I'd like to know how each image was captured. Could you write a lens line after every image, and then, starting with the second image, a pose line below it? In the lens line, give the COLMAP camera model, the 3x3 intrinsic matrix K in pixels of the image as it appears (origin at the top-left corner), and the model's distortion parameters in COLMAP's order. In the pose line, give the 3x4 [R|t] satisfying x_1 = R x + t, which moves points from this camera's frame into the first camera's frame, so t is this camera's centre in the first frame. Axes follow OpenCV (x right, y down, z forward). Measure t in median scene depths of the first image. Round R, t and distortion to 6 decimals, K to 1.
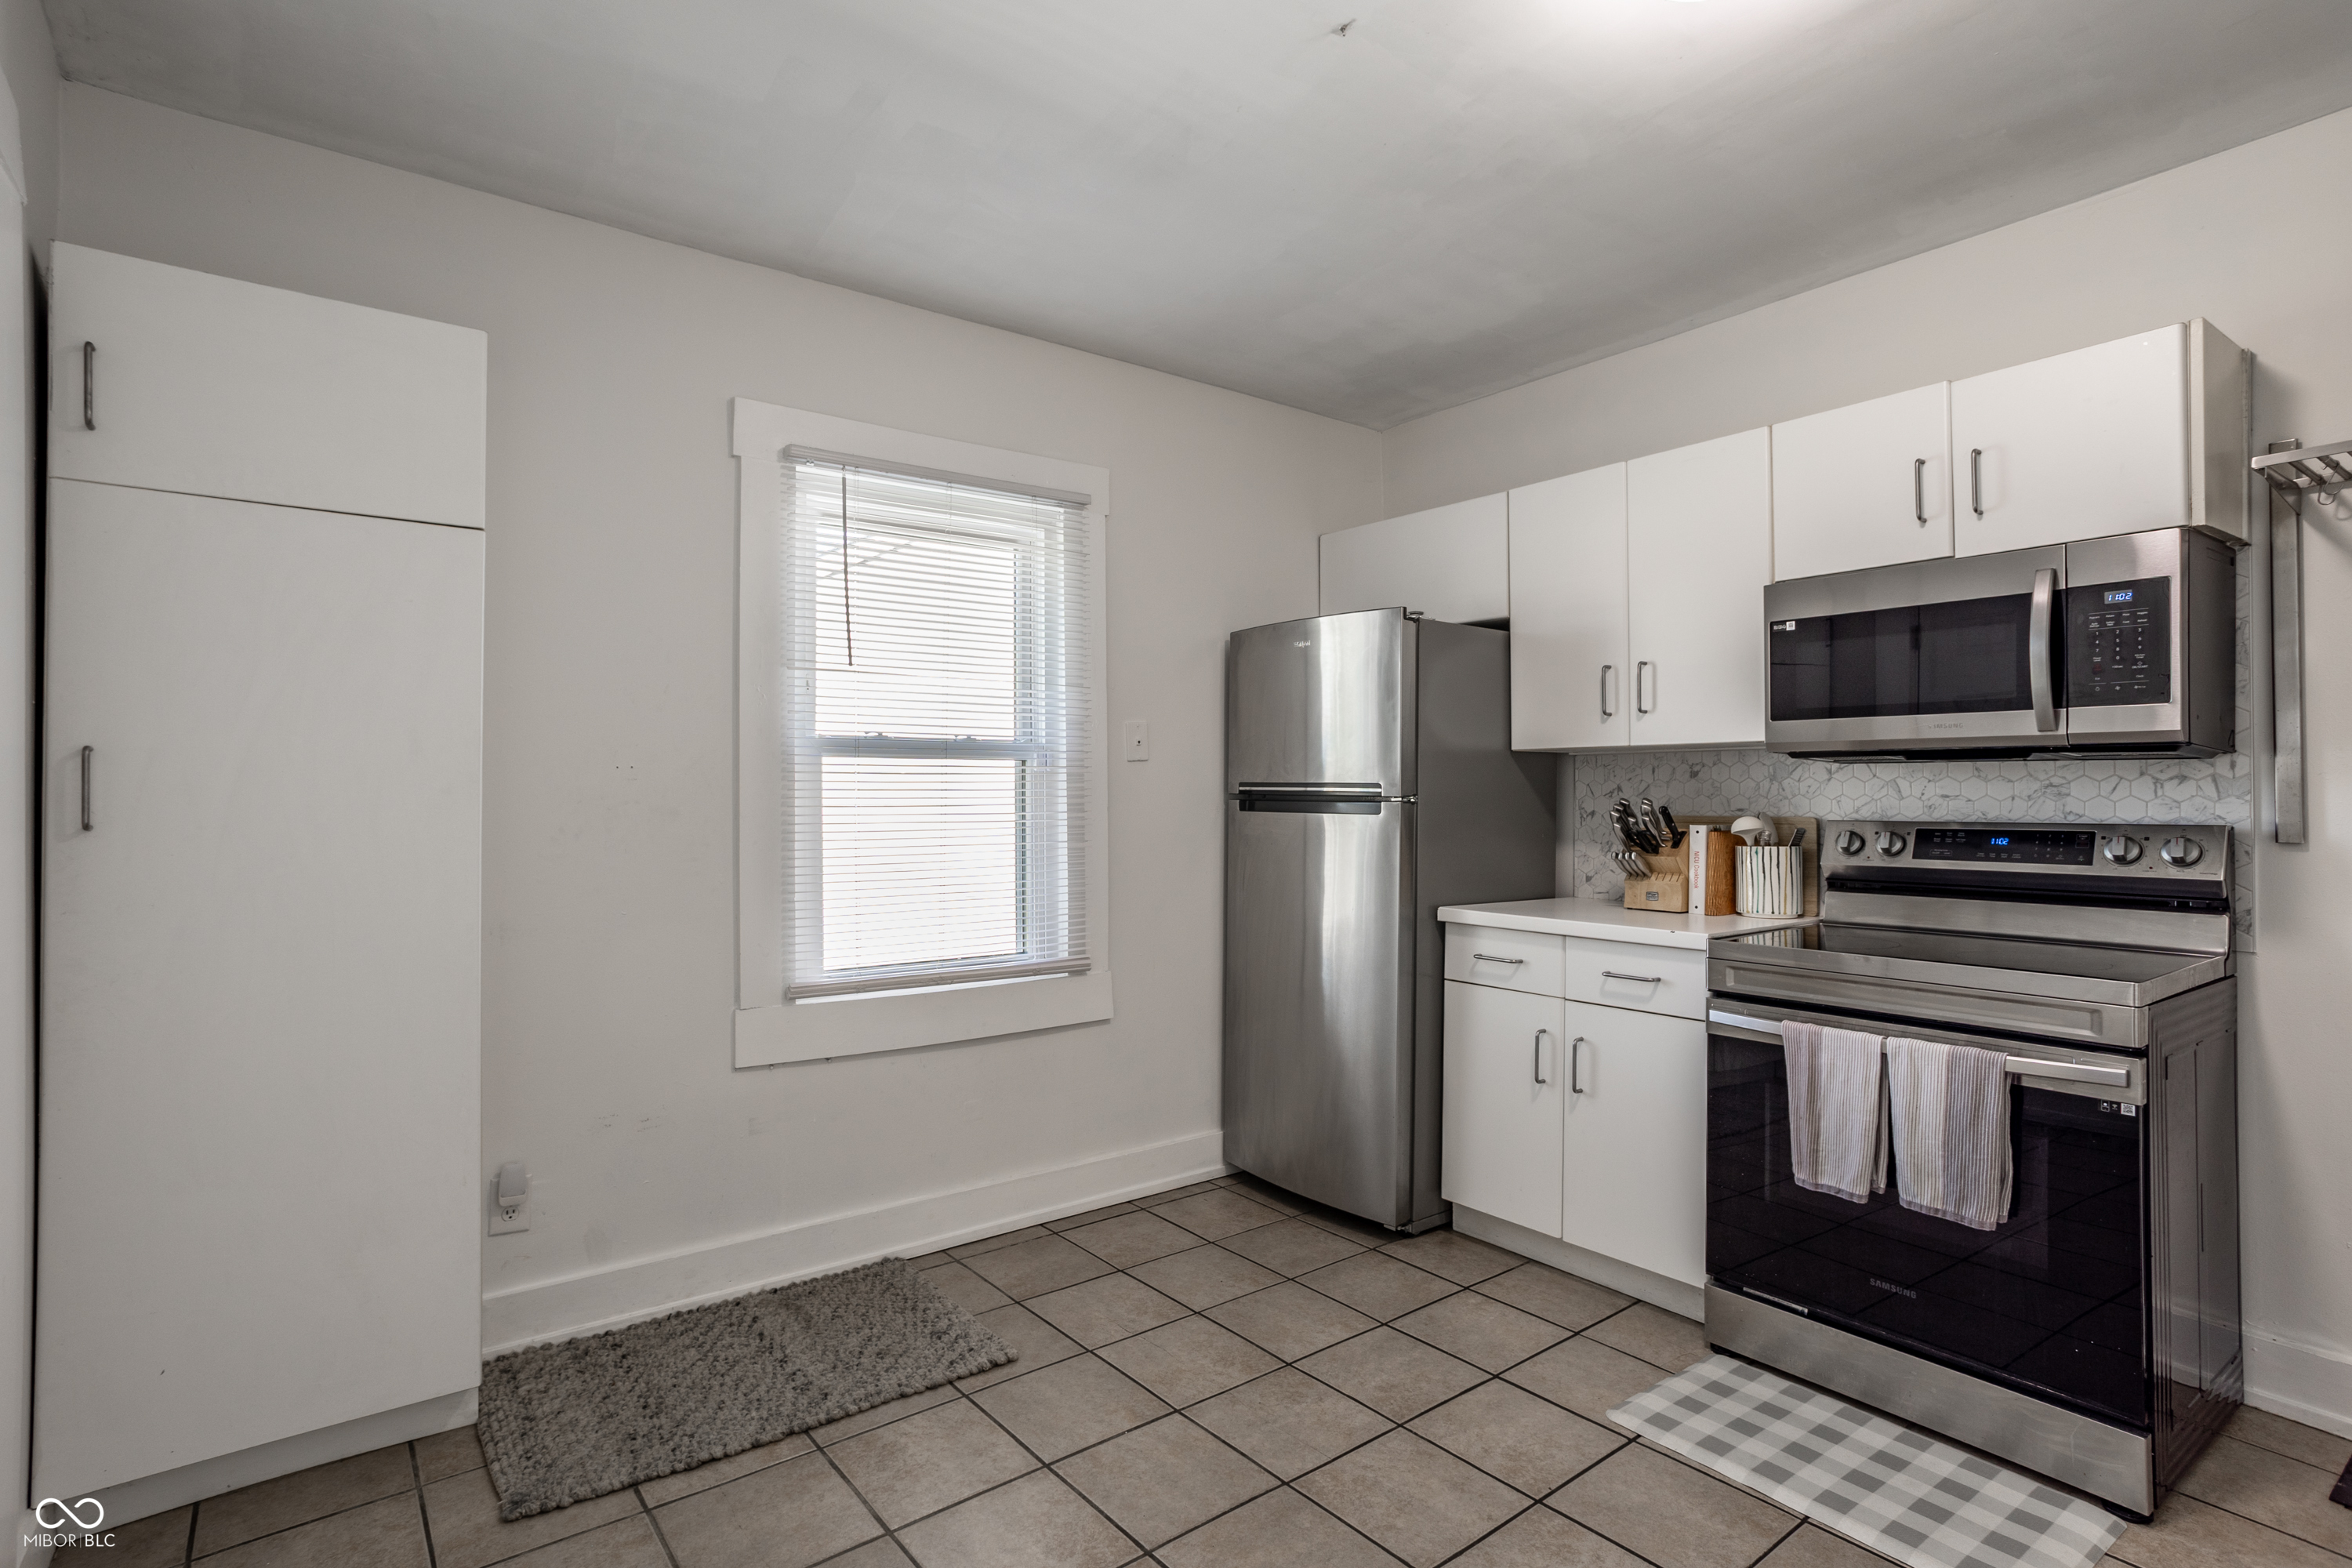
lens RADIAL K [[1125.5, 0, 1157.3], [0, 1125.5, 796.5], [0, 0, 1]] dist [-0.039593, 0.020790]
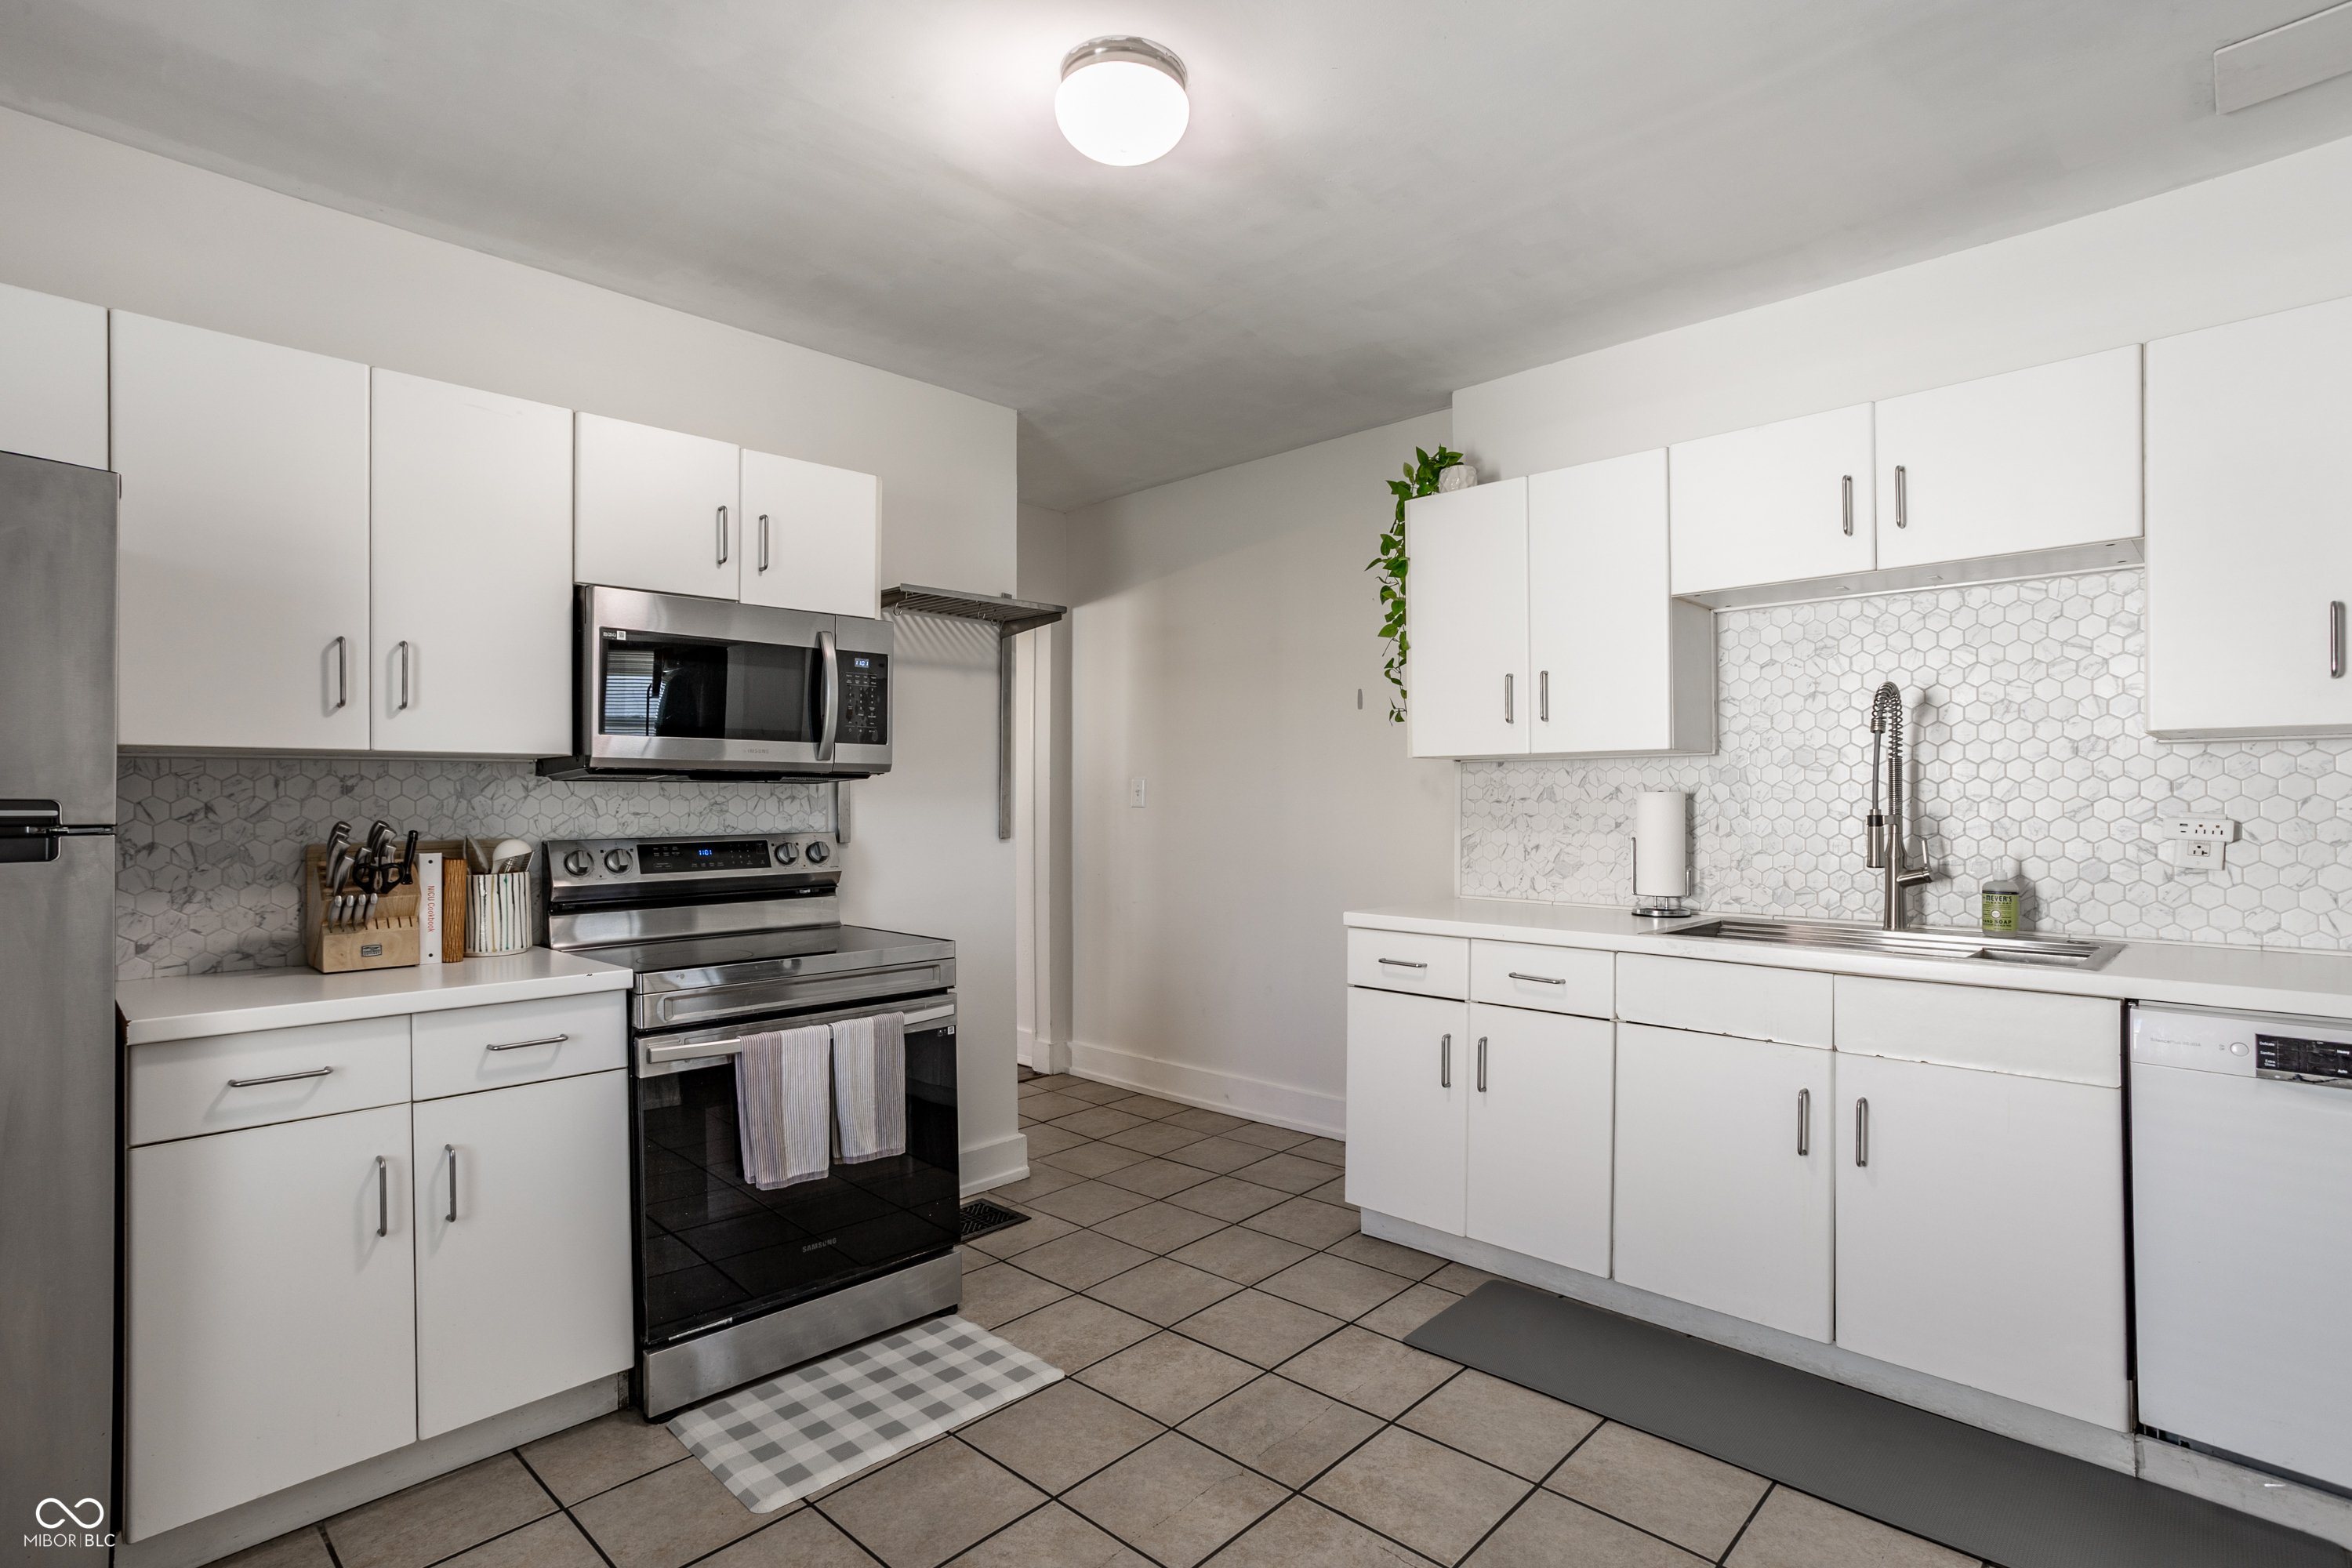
lens RADIAL K [[1125.5, 0, 1159.1], [0, 1125.5, 807.8], [0, 0, 1]] dist [-0.039593, 0.020790]
pose [[-0.142922, -0.003019, 0.989729, -0.467095], [0.010725, 0.999932, 0.004599, -0.006176], [-0.989676, 0.011272, -0.142880, 0.729611]]
